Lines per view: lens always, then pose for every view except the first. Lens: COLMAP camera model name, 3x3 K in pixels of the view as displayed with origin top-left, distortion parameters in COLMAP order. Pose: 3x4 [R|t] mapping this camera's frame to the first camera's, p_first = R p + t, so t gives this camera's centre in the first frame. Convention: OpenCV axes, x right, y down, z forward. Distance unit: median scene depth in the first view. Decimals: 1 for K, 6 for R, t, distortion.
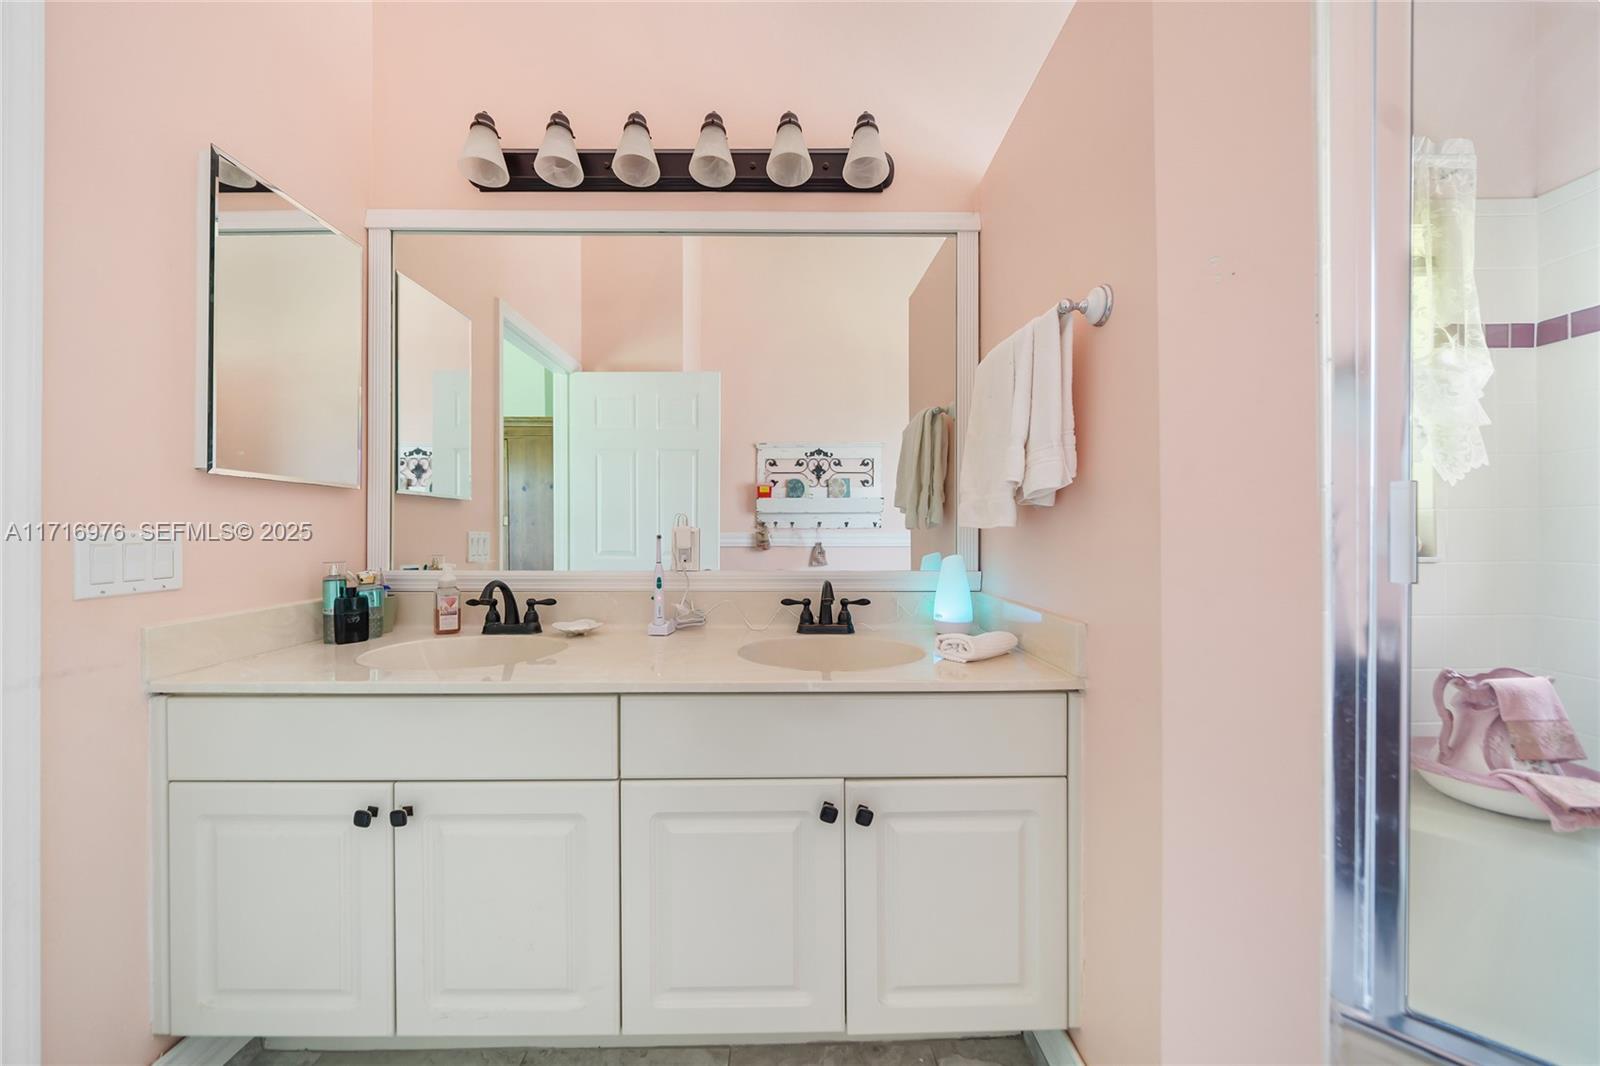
lens RADIAL K [[555.3, 0, 805.7], [0, 555.3, 534.8], [0, 0, 1]] dist [-0.014824, 0.000946]
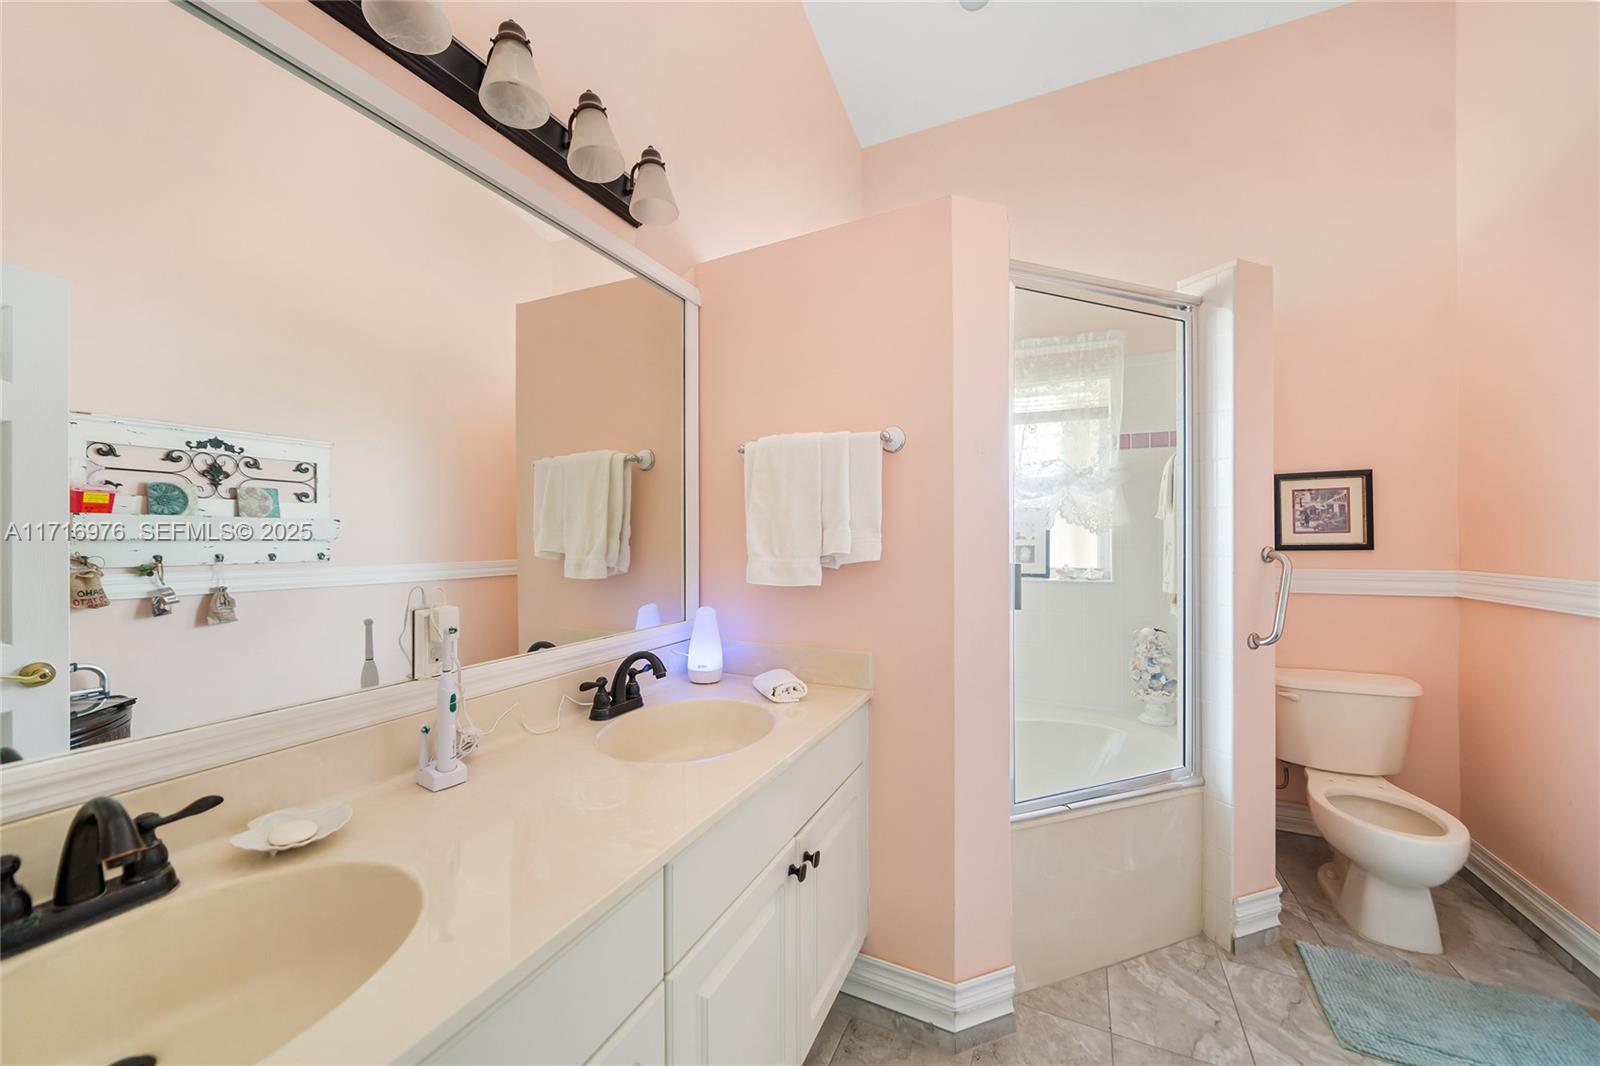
lens RADIAL K [[555.3, 0, 799.7], [0, 555.3, 539.4], [0, 0, 1]] dist [-0.014824, 0.000946]
pose [[0.448997, 0.005846, 0.893514, -0.241358], [0.001722, 0.999971, -0.007407, -0.035192], [-0.893532, 0.004864, 0.448974, 0.134242]]
